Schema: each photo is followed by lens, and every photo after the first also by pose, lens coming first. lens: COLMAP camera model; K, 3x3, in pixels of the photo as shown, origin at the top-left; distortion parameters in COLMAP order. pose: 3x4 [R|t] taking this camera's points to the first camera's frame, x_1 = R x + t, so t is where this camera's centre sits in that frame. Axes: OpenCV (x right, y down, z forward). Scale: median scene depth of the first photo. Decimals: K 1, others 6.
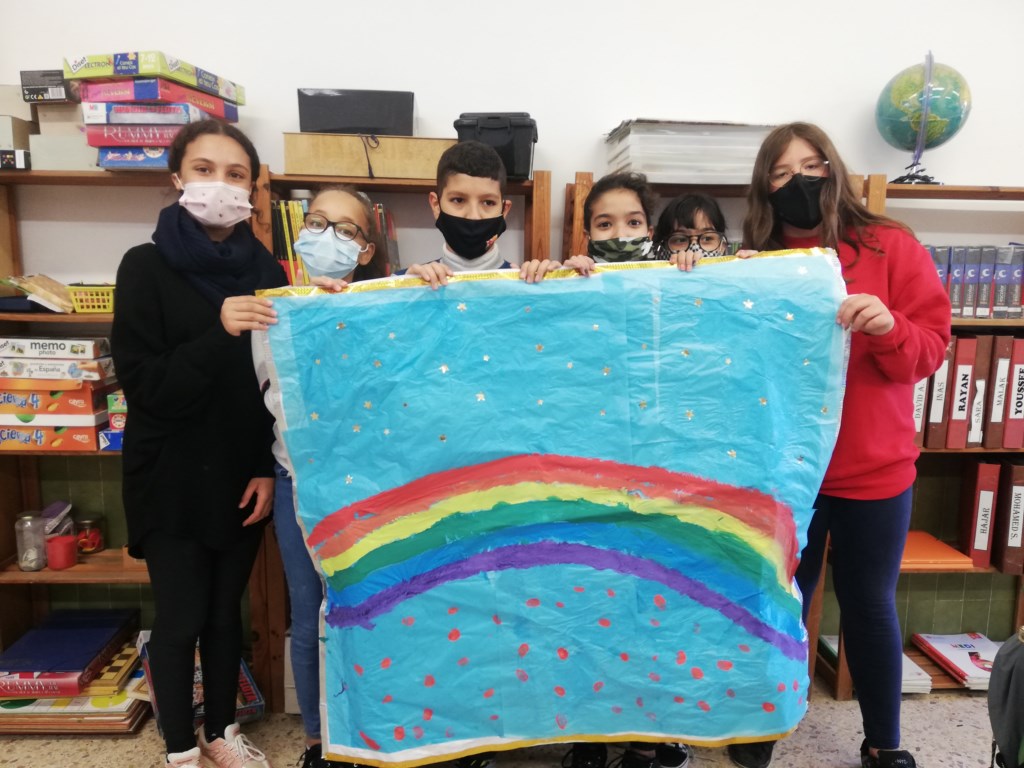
lens RADIAL K [[799.5, 0, 512.0], [0, 799.5, 384.0], [0, 0, 1]] dist [0.078581, -0.080636]
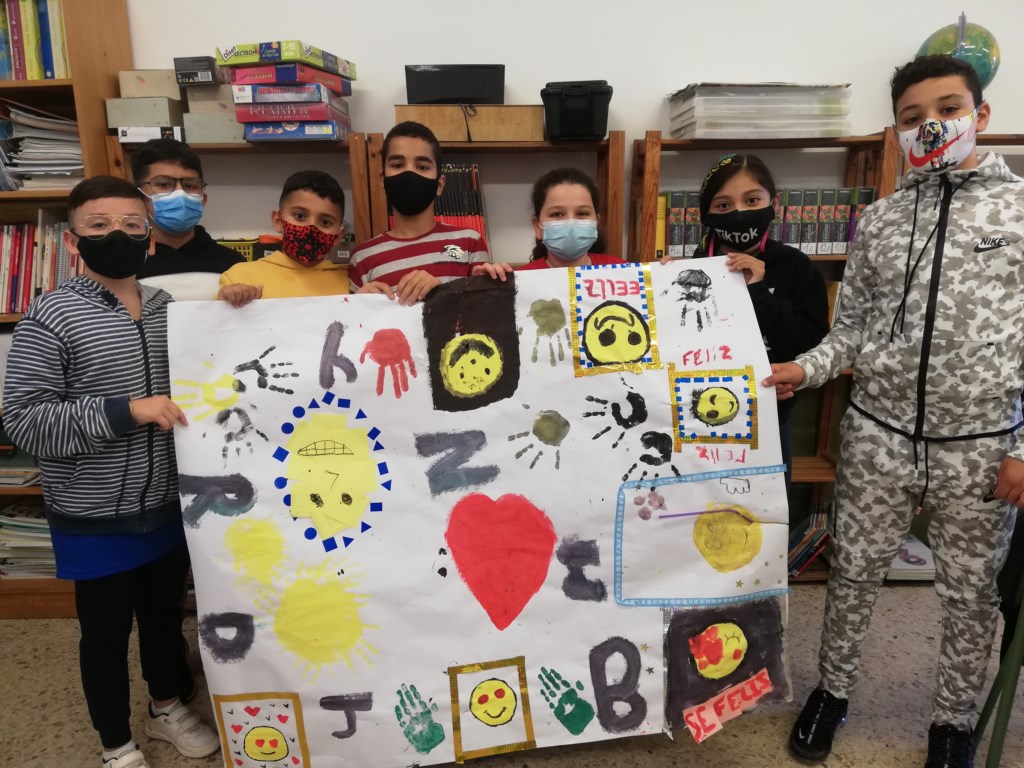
lens RADIAL K [[799.5, 0, 512.0], [0, 799.5, 384.0], [0, 0, 1]] dist [0.078581, -0.080636]
pose [[0.999094, -0.015454, -0.039656, -0.074278], [0.017926, 0.997868, 0.062757, 0.021475], [0.038601, -0.063411, 0.997241, -0.183691]]
